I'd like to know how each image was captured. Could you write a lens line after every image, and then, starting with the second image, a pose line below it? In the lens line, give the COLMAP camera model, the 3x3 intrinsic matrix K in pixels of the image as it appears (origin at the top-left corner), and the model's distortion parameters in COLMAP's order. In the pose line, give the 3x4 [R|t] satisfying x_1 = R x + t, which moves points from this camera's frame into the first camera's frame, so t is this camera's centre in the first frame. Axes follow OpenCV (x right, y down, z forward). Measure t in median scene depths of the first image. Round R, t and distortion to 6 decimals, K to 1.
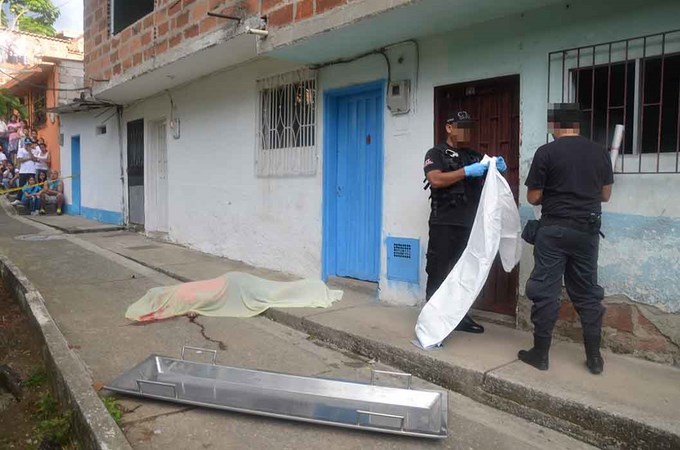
lens RADIAL K [[530.3, 0, 337.5], [0, 530.3, 228.6], [0, 0, 1]] dist [-0.092171, 0.031301]
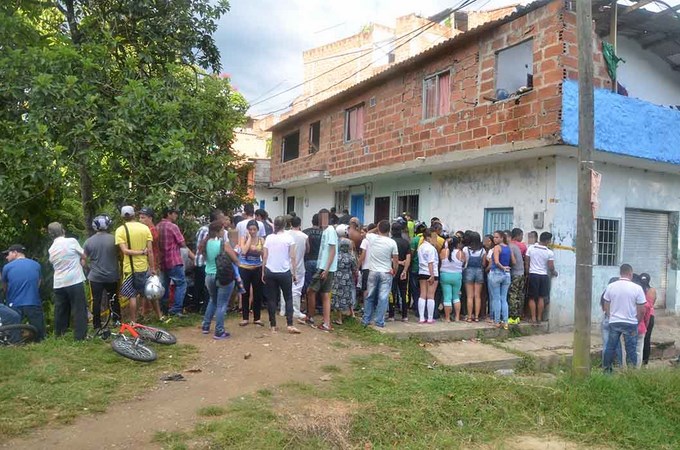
lens RADIAL K [[530.3, 0, 342.2], [0, 530.3, 225.3], [0, 0, 1]] dist [-0.092171, 0.031301]
pose [[0.959012, 0.028659, -0.281911, 0.559933], [-0.054740, 0.994869, -0.085079, 0.111997], [0.278026, 0.097023, 0.955661, -1.314354]]
